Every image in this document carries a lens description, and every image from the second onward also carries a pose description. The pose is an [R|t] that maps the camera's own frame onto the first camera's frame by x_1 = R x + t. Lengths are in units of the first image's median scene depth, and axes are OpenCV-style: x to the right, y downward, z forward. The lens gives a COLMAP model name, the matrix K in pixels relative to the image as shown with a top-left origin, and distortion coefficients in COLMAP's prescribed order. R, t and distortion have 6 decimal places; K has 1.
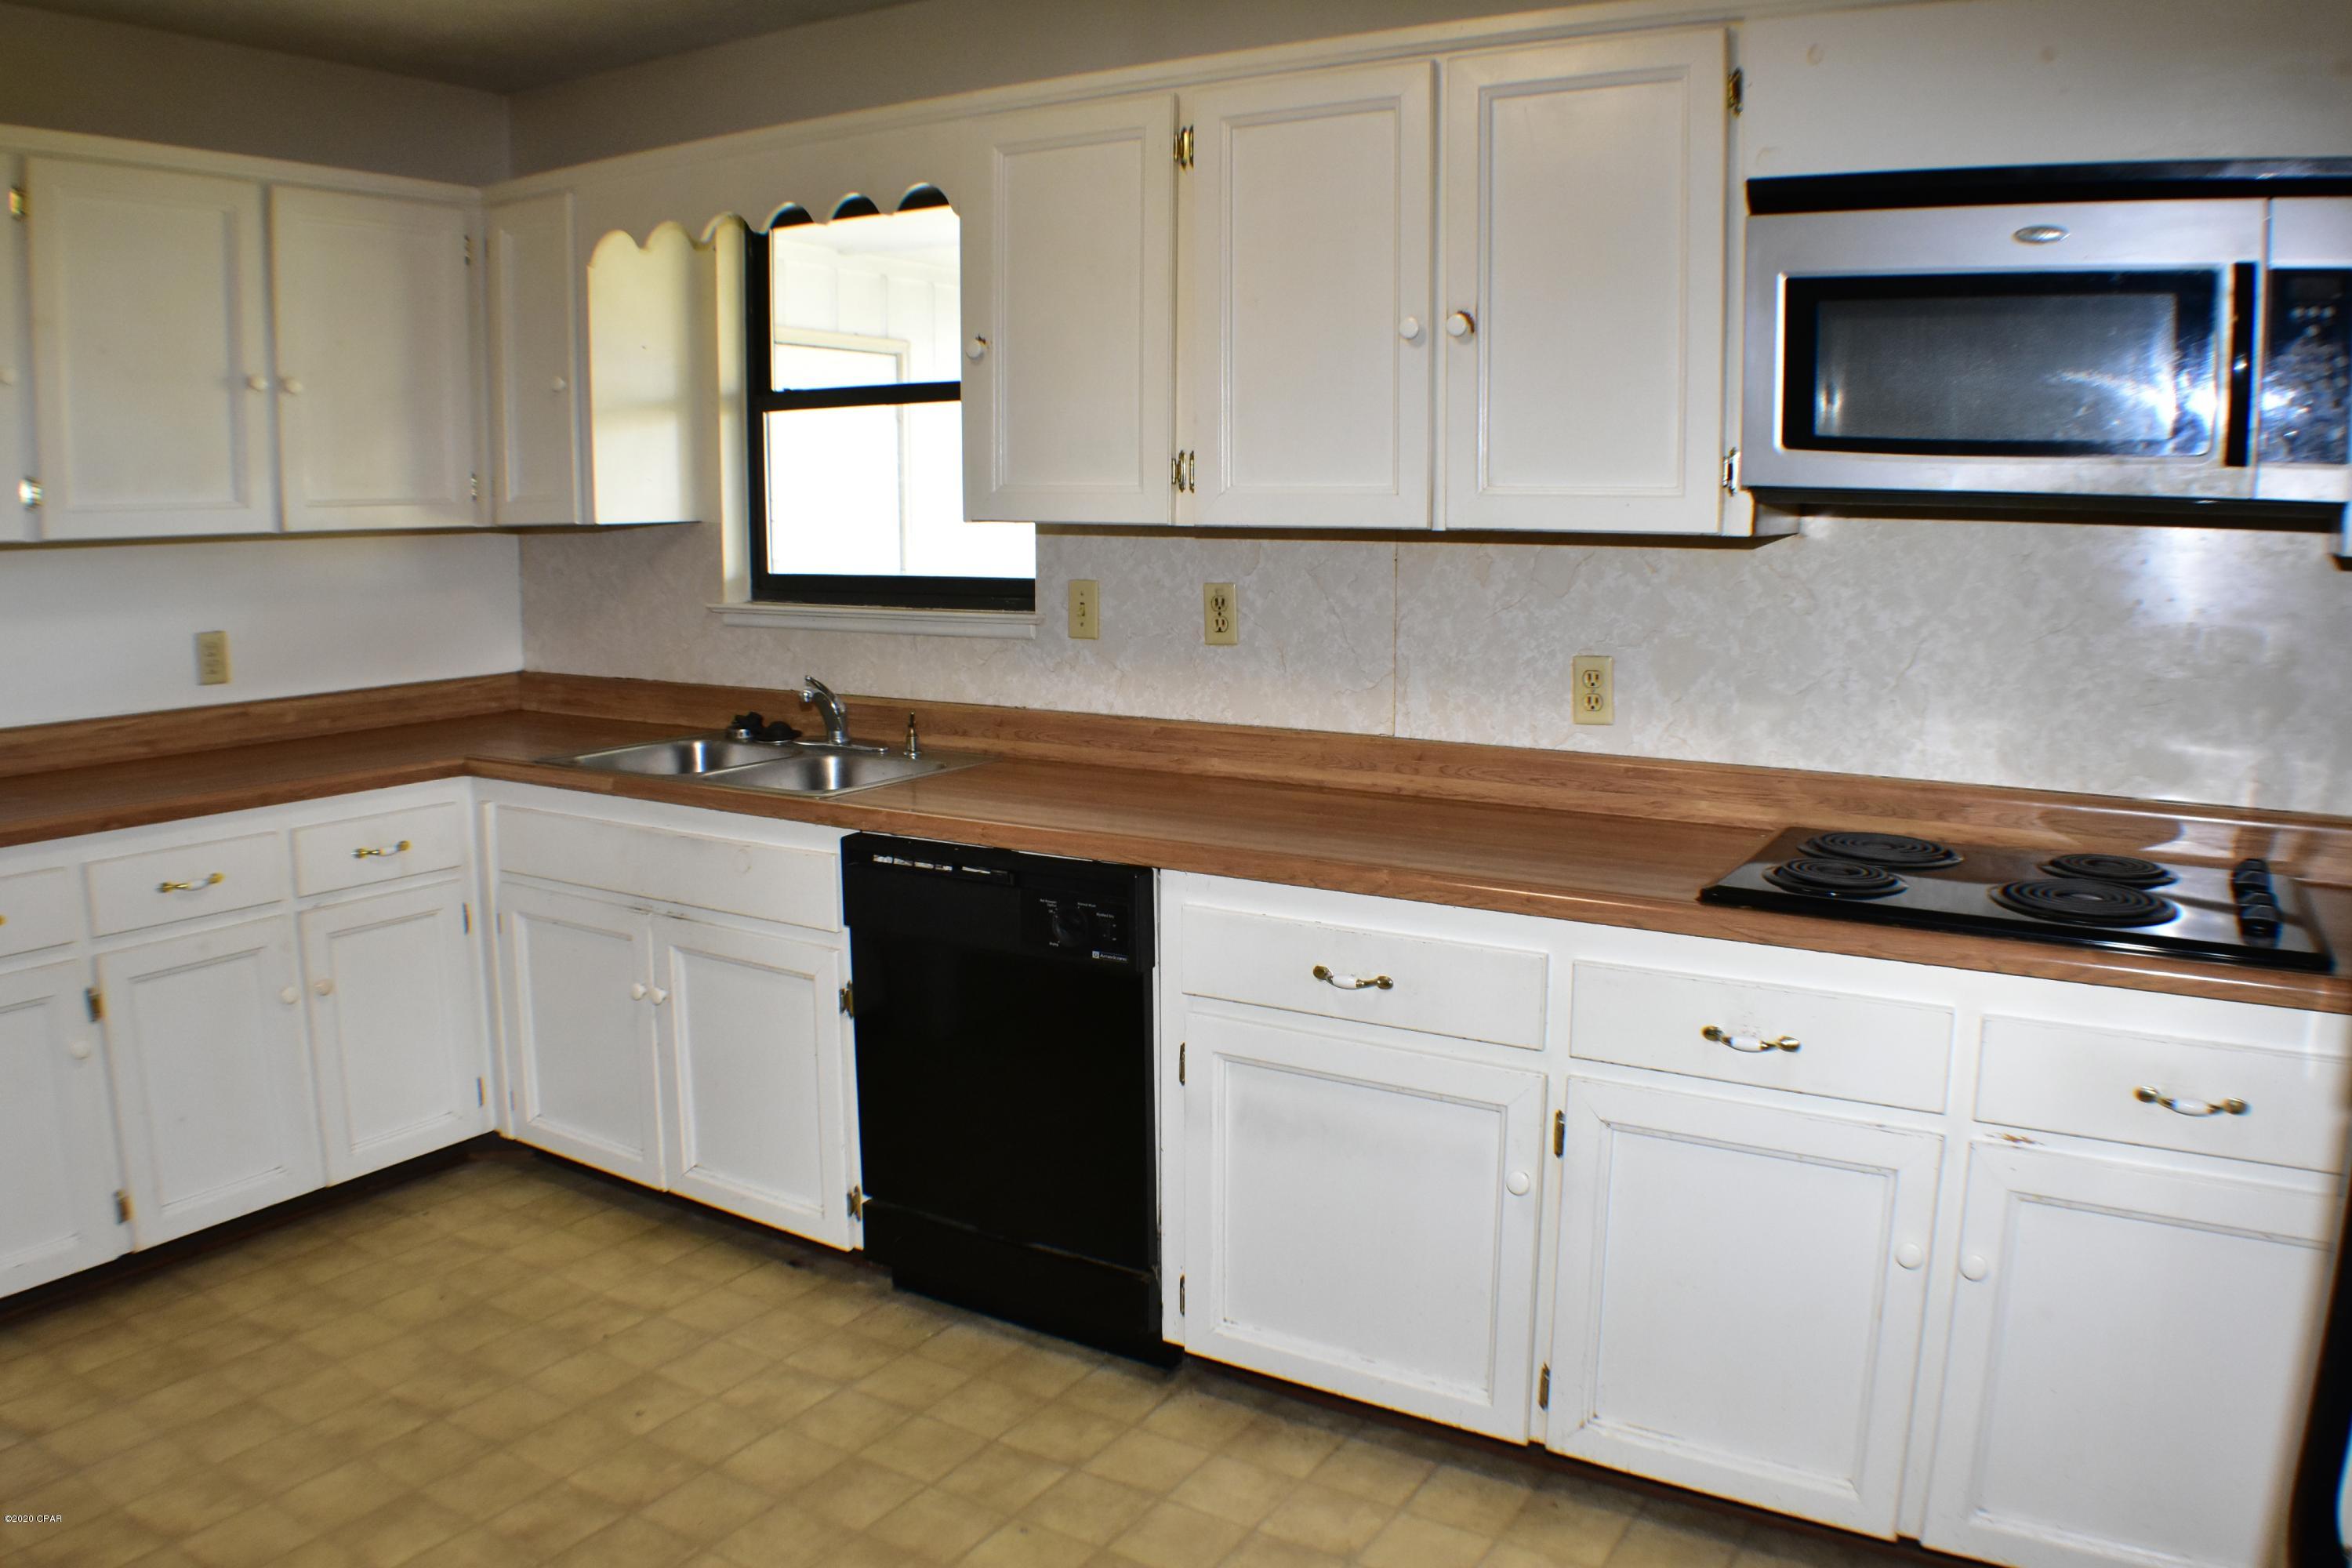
lens RADIAL K [[1747.0, 0, 1176.8], [0, 1747.0, 780.7], [0, 0, 1]] dist [-0.152624, 0.020937]
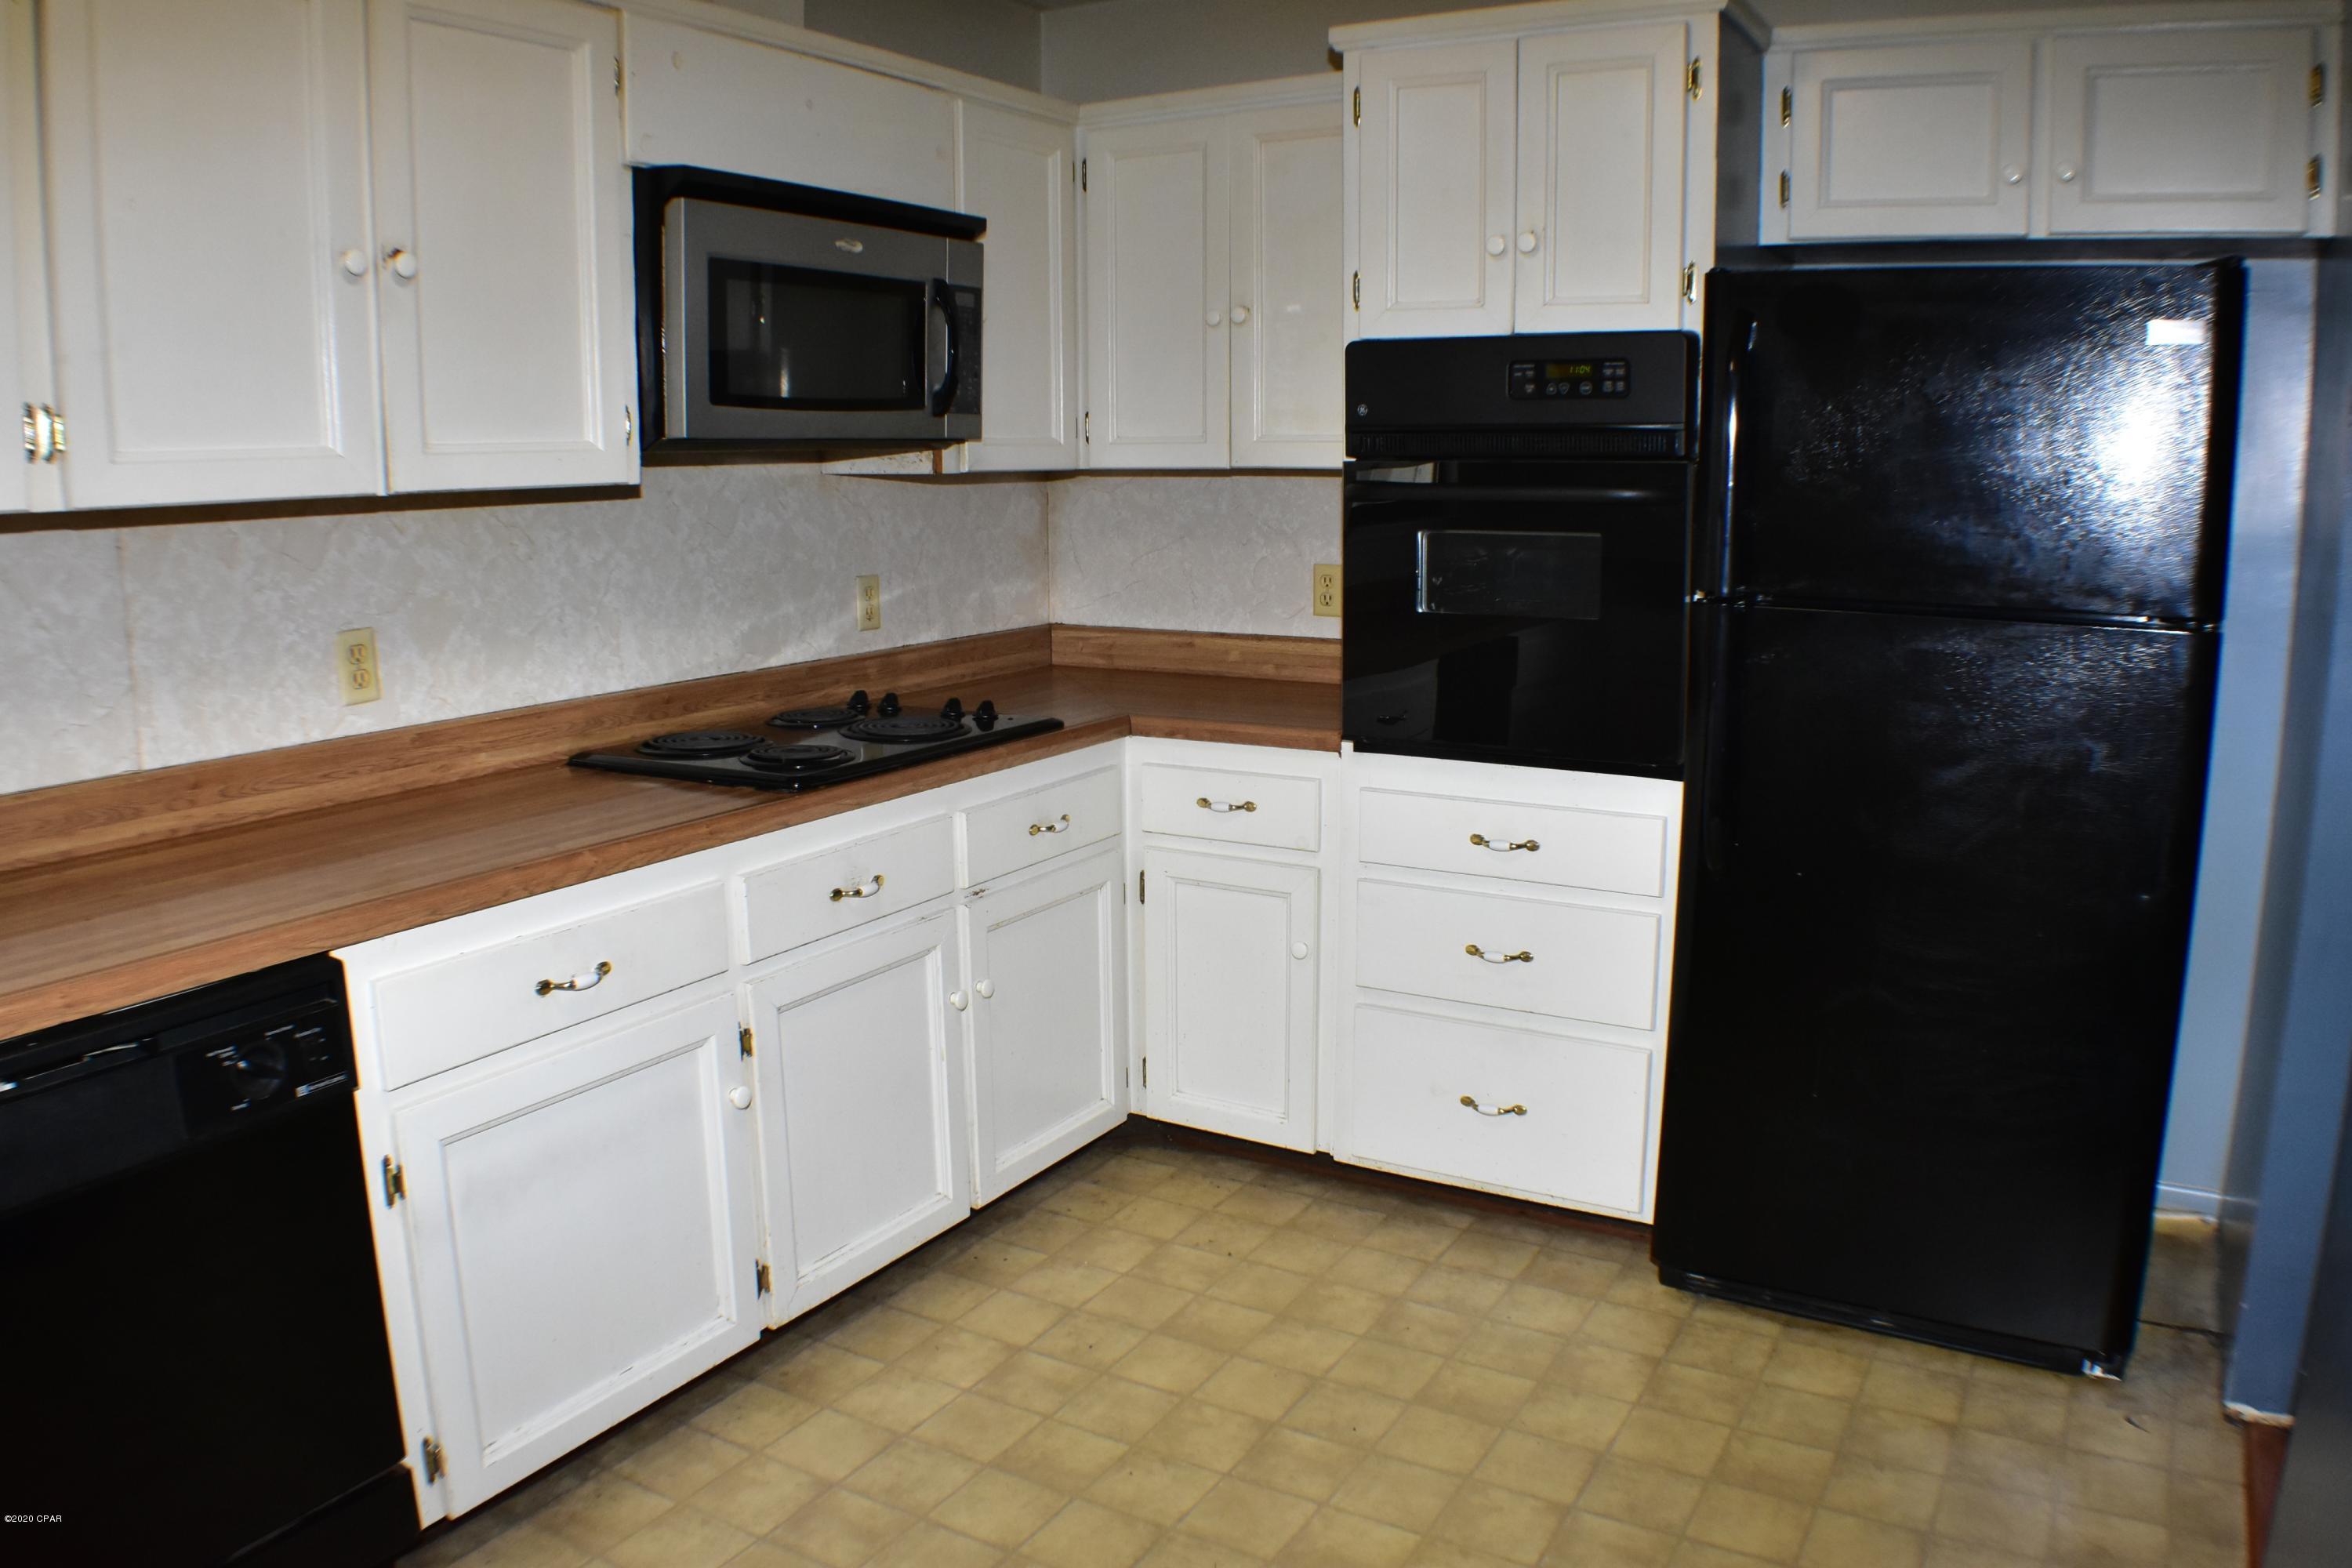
lens RADIAL K [[1747.0, 0, 1170.5], [0, 1747.0, 783.5], [0, 0, 1]] dist [-0.152624, 0.020937]
pose [[-0.023413, -0.181944, 0.983030, -0.673348], [0.172624, 0.967794, 0.183236, -0.082344], [-0.984710, 0.173984, 0.008749, 0.578805]]
